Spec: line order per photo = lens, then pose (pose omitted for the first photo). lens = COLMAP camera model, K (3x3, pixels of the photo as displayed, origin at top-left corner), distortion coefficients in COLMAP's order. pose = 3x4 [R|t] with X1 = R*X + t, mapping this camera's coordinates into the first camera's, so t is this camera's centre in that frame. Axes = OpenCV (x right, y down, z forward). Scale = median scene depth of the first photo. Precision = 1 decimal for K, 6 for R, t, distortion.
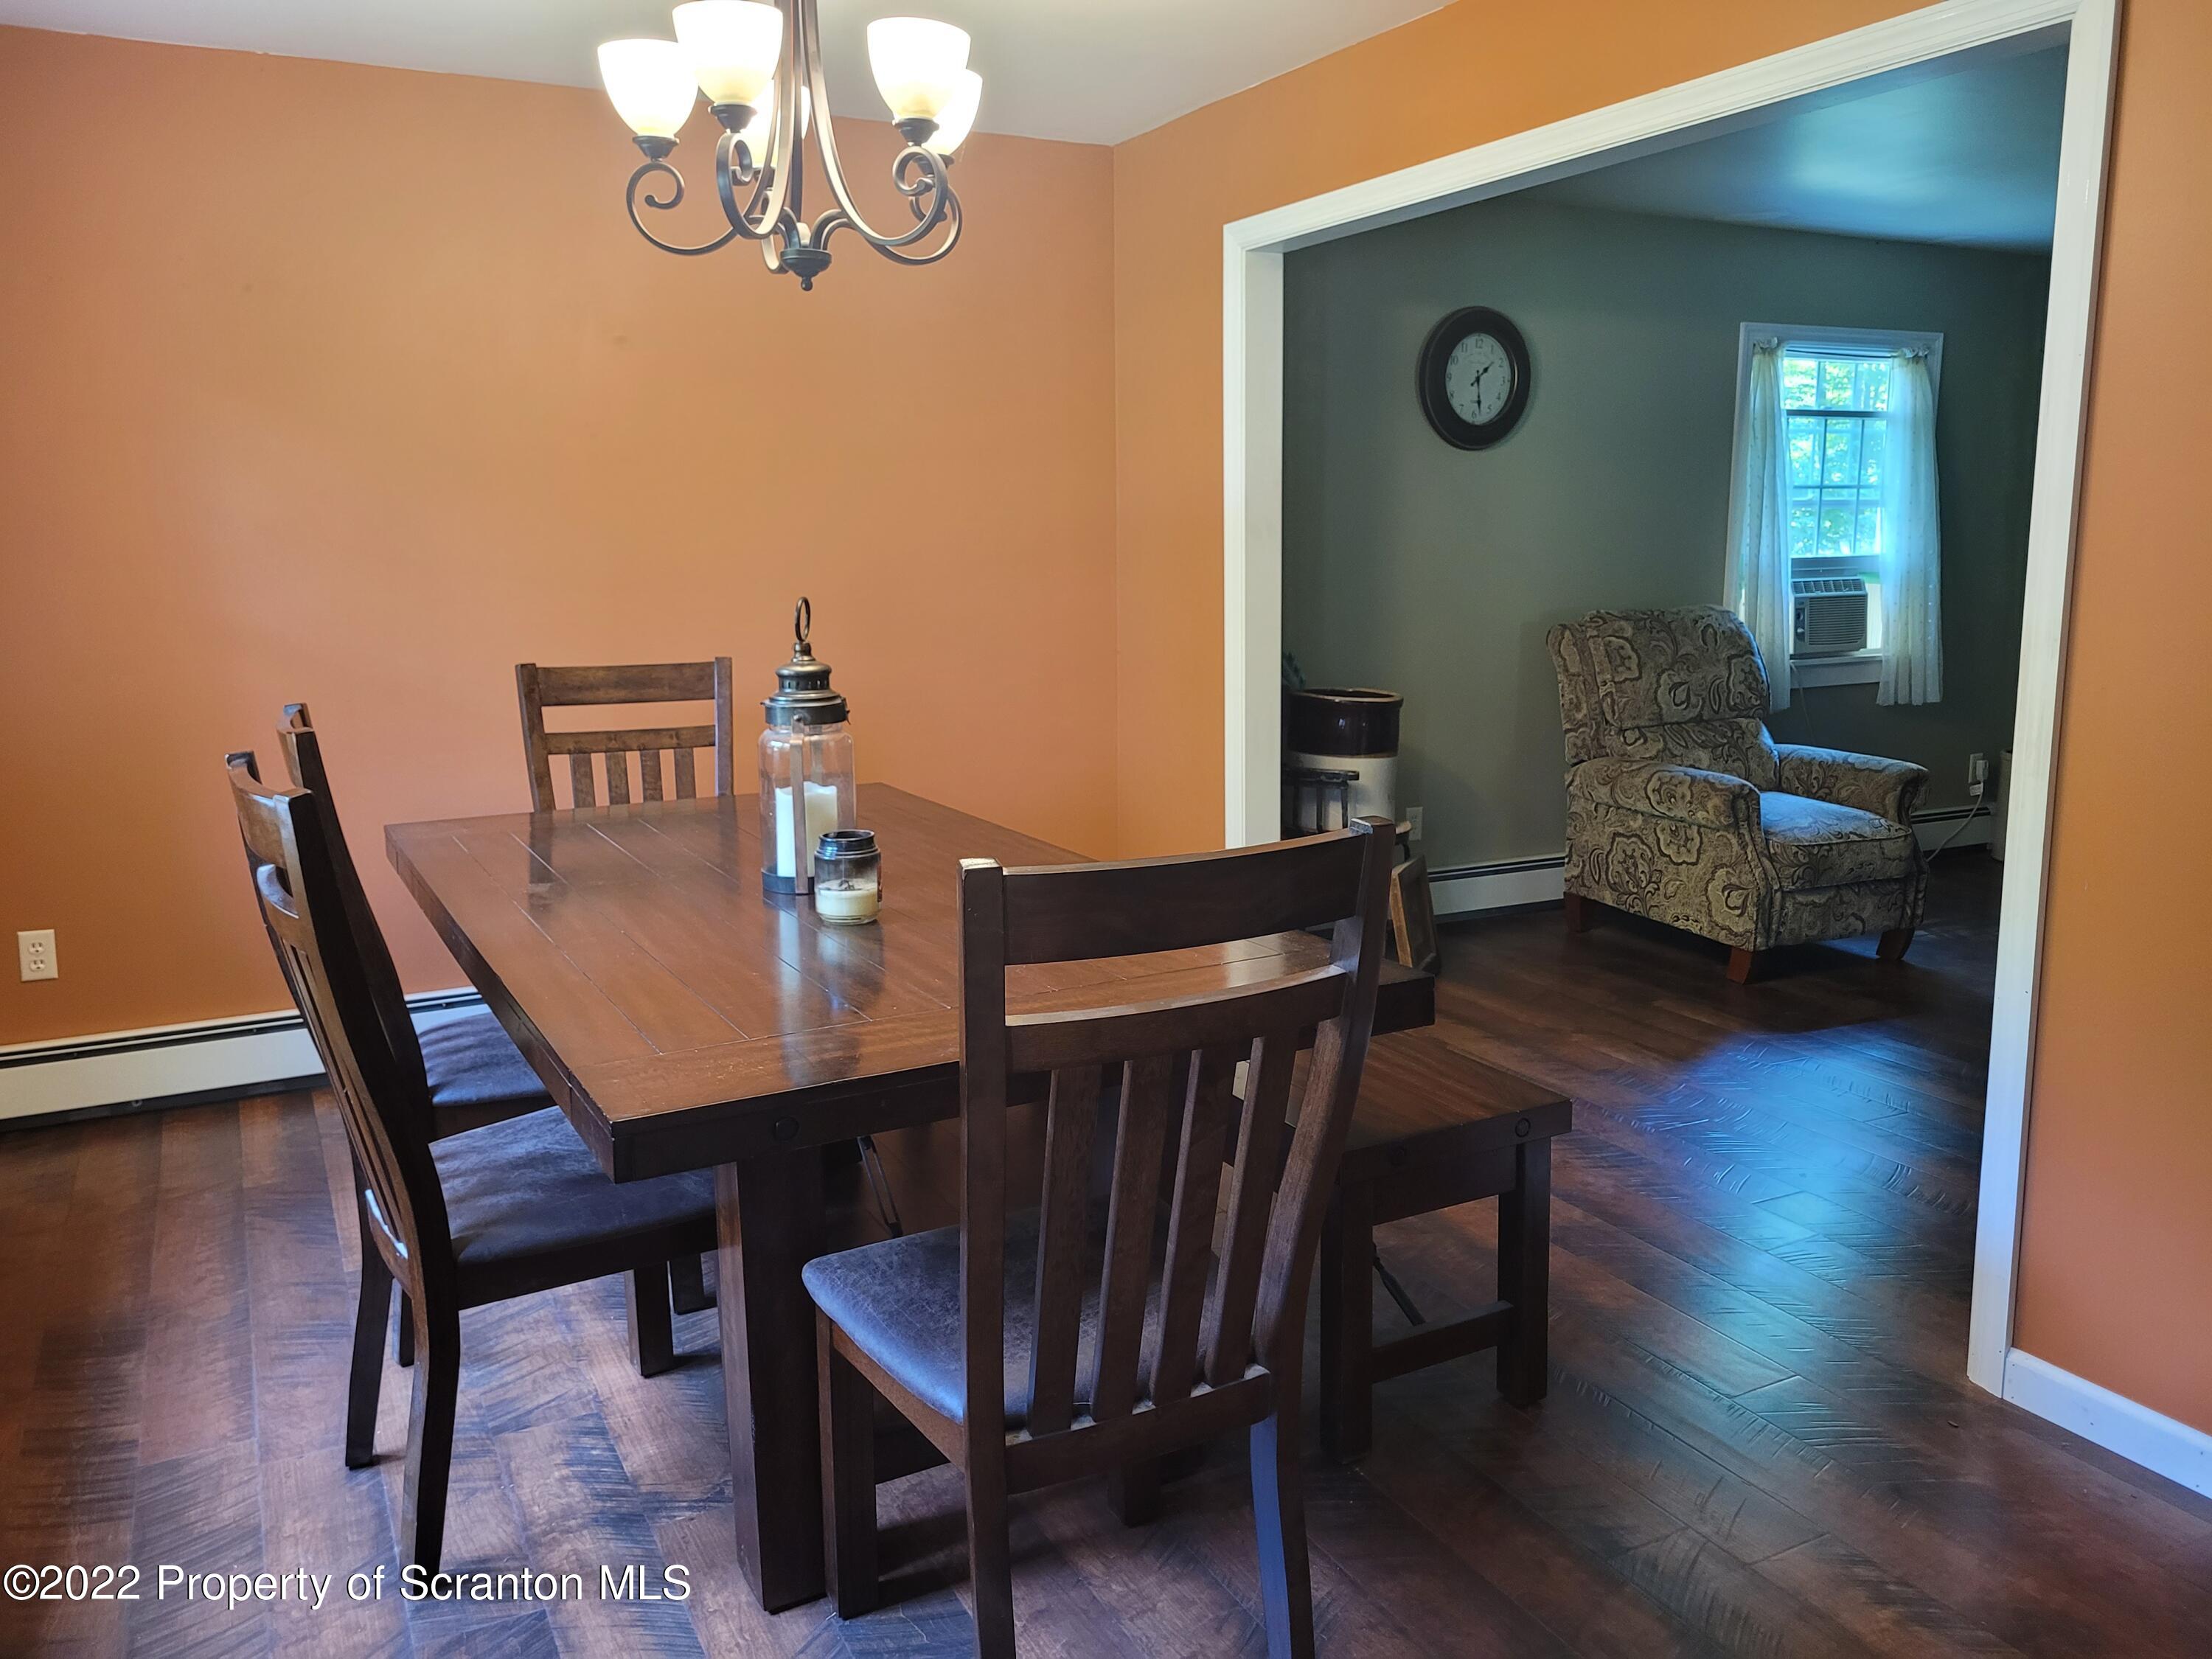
lens RADIAL K [[1675.5, 0, 1112.6], [0, 1675.5, 793.7], [0, 0, 1]] dist [0.052130, -0.040192]
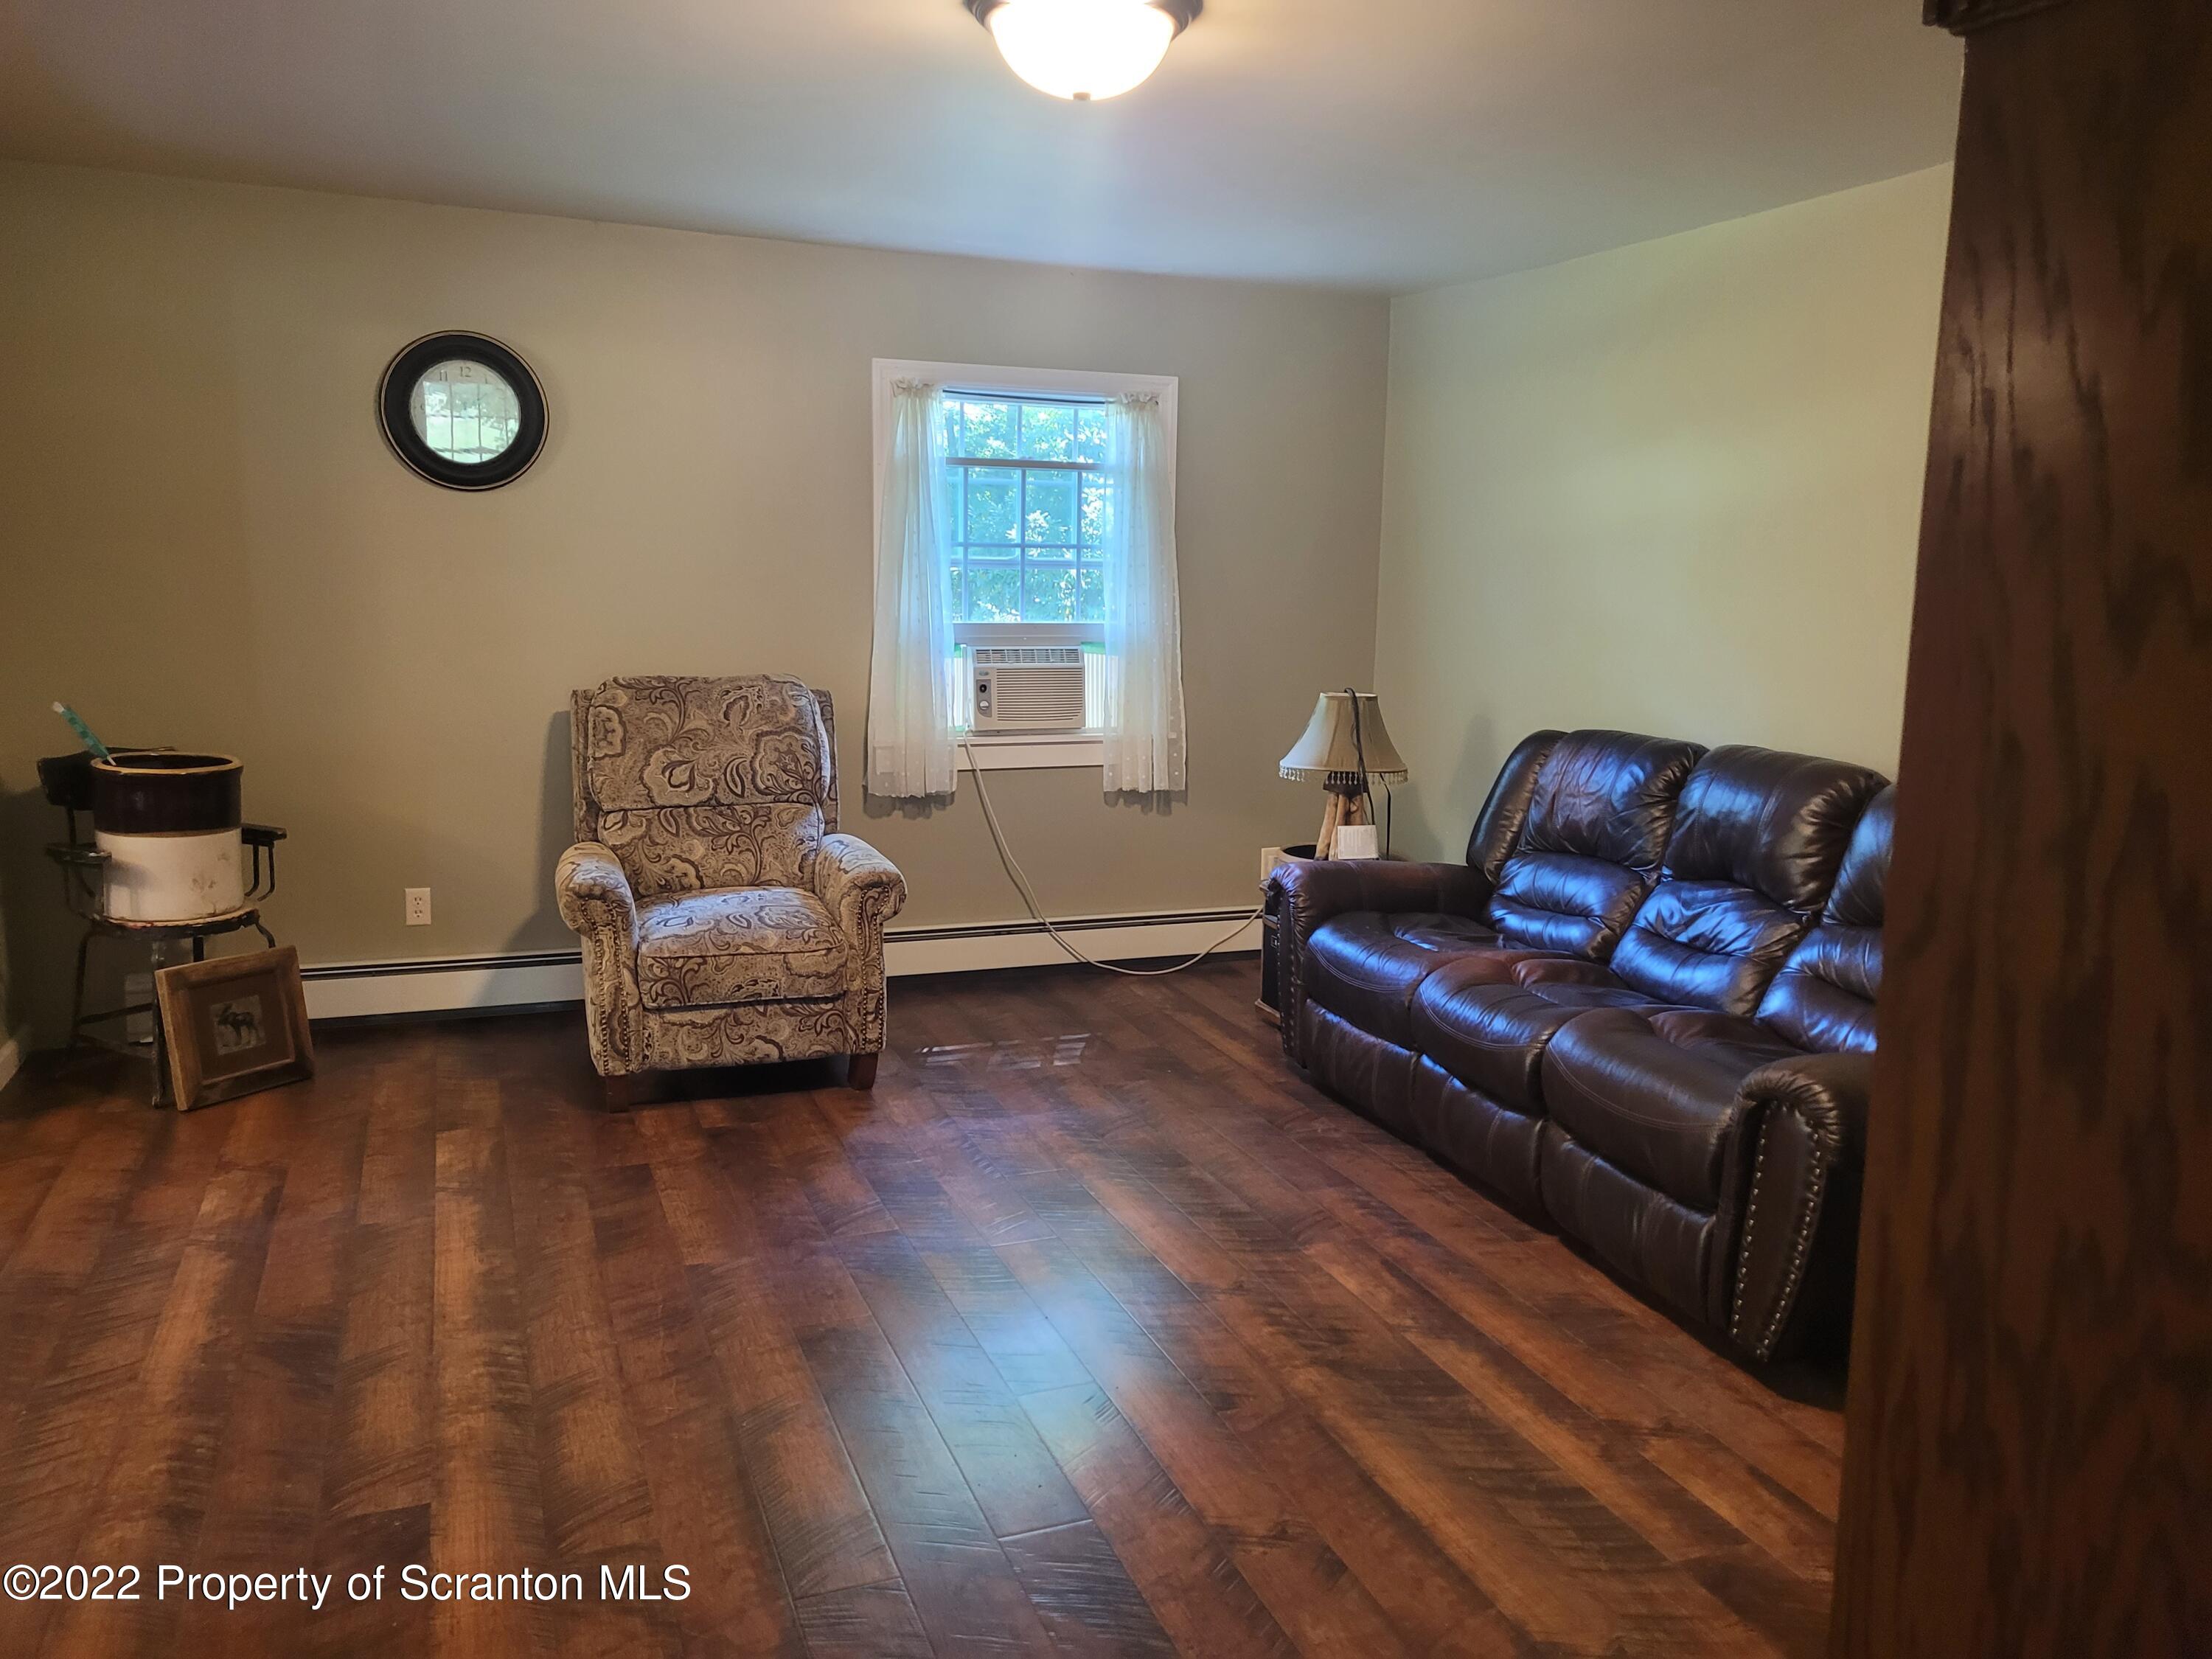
lens RADIAL K [[1671.0, 0, 1130.0], [0, 1671.0, 820.3], [0, 0, 1]] dist [0.078139, -0.080938]
pose [[0.994404, 0.035965, -0.099333, 0.924098], [-0.036389, 0.999335, -0.002452, -0.058142], [0.099178, 0.006053, 0.995051, 0.209029]]
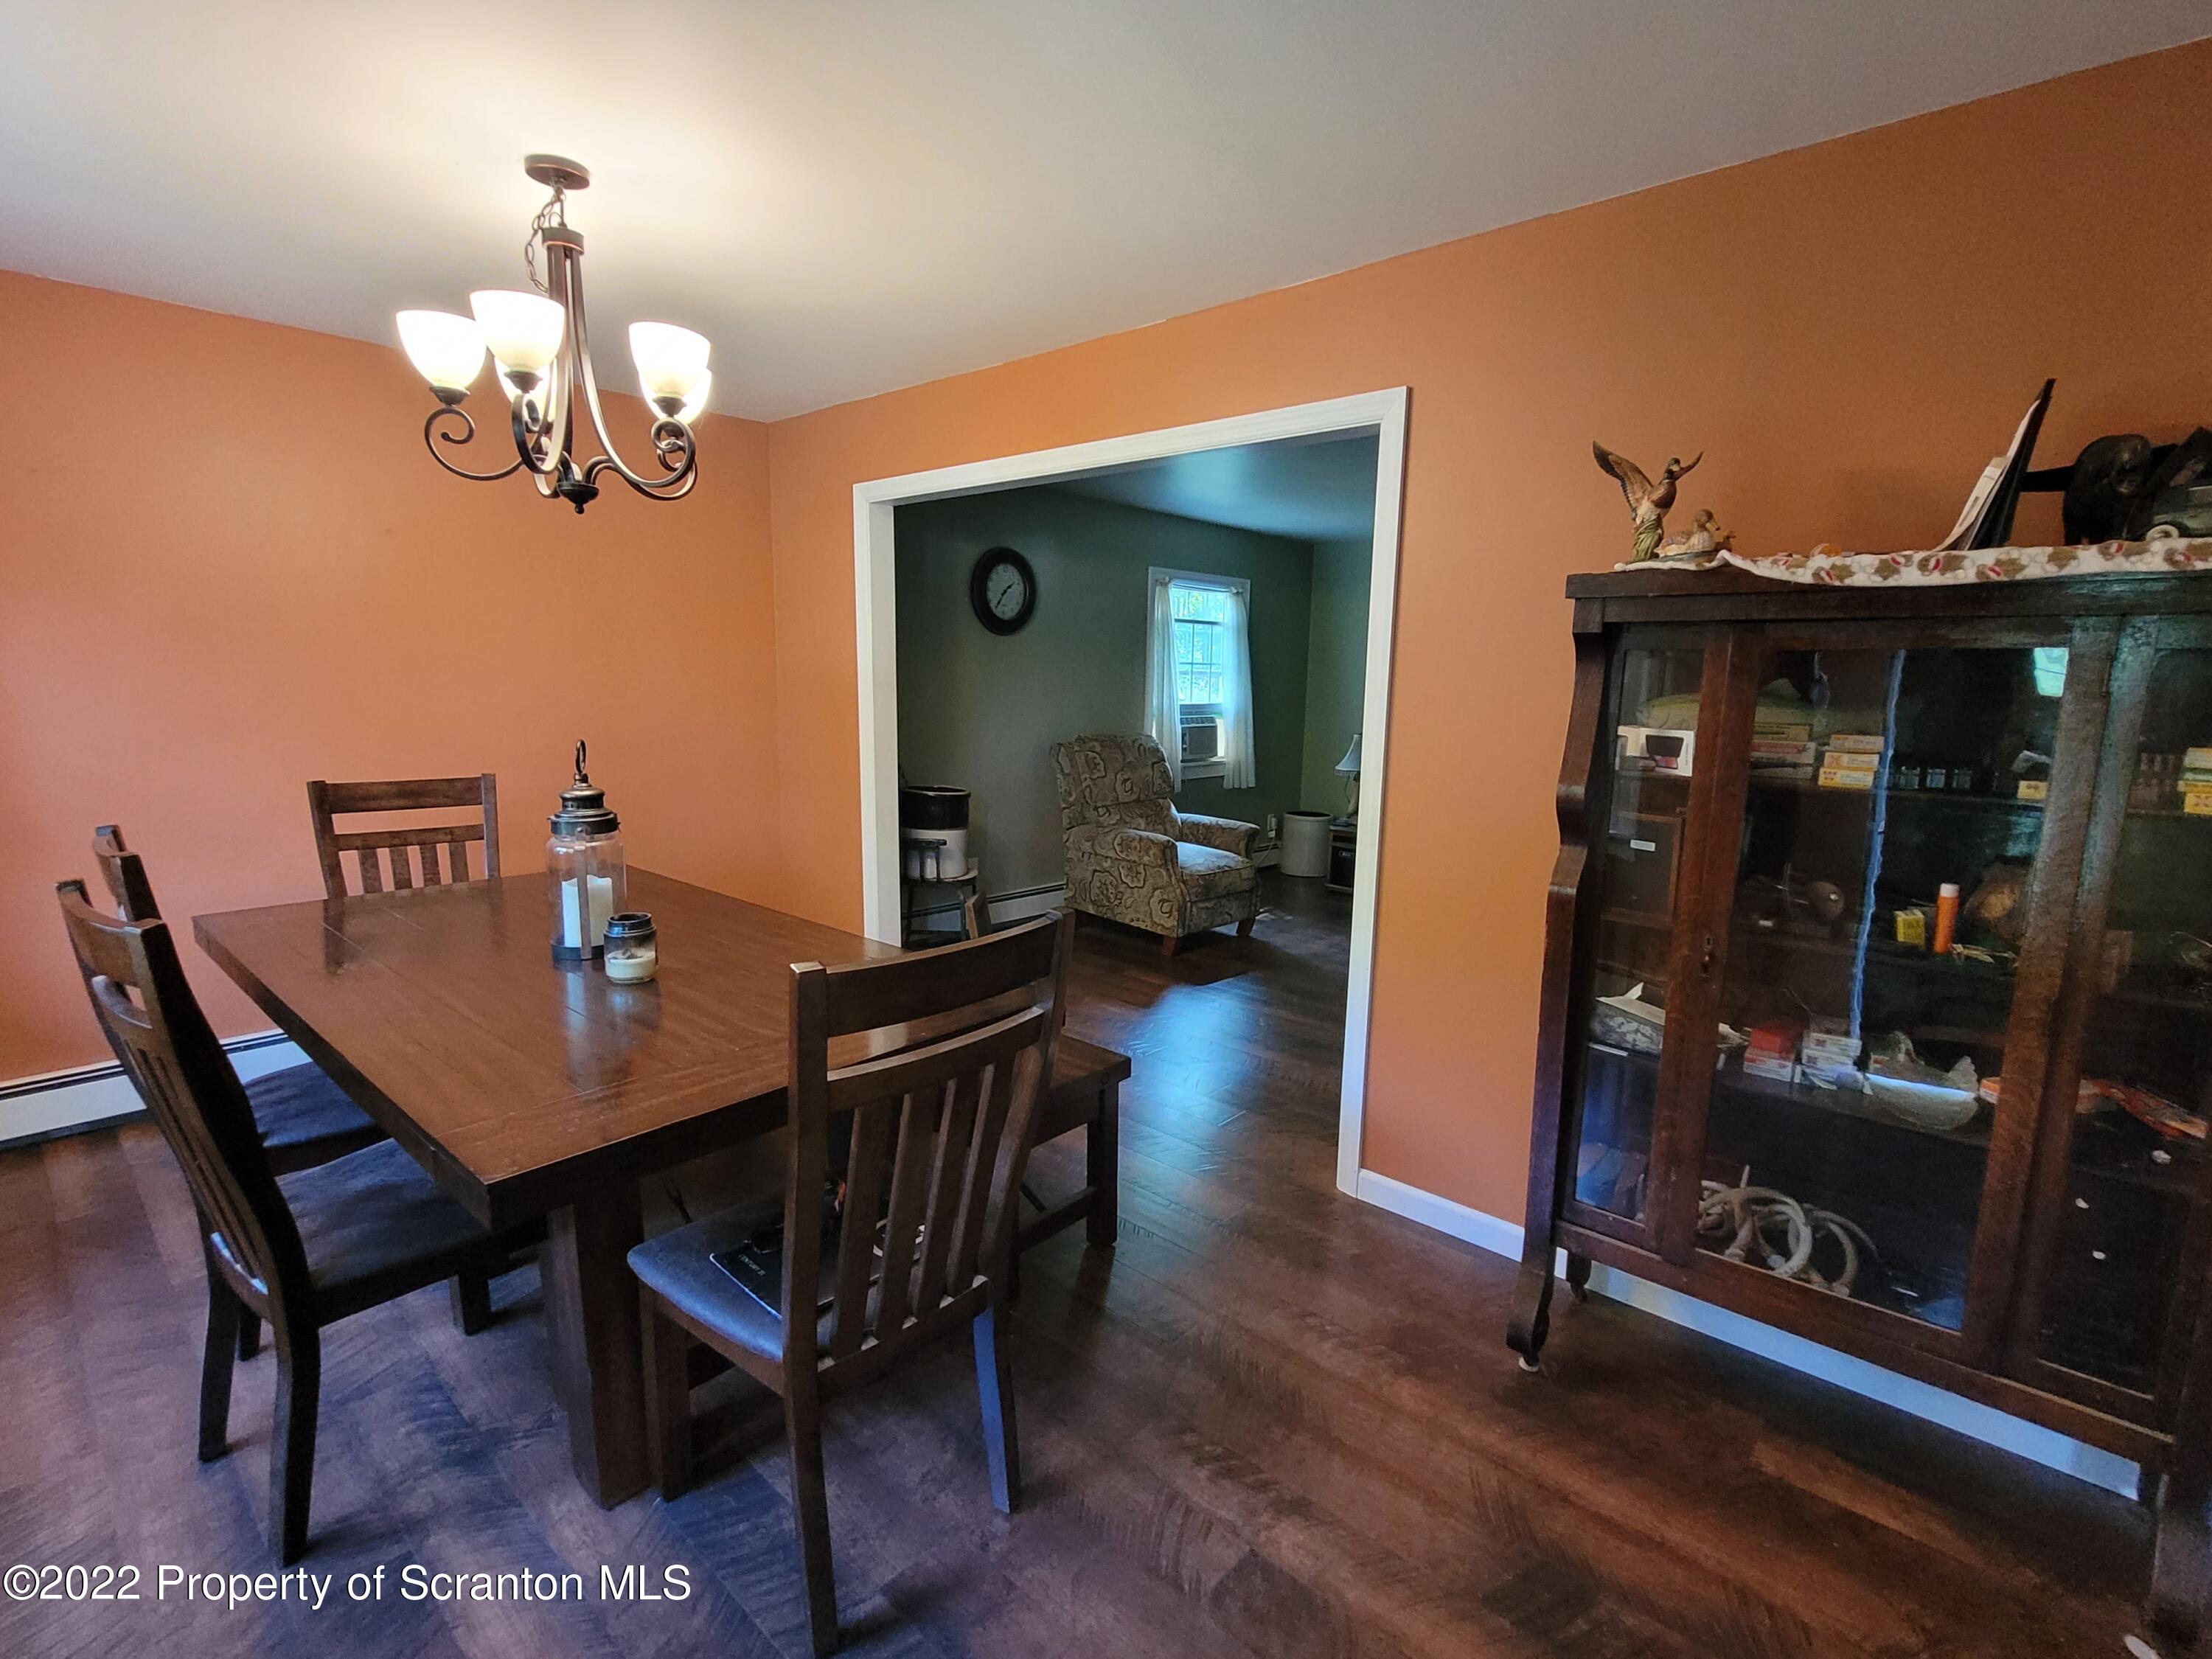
lens RADIAL K [[1034.9, 0, 1107.9], [0, 1034.9, 836.3], [0, 0, 1]] dist [-0.010954, 0.005793]
pose [[0.938659, -0.029031, 0.343623, -0.052169], [0.028154, 0.999575, 0.007542, -0.023719], [-0.343696, 0.002595, 0.939077, 0.054316]]
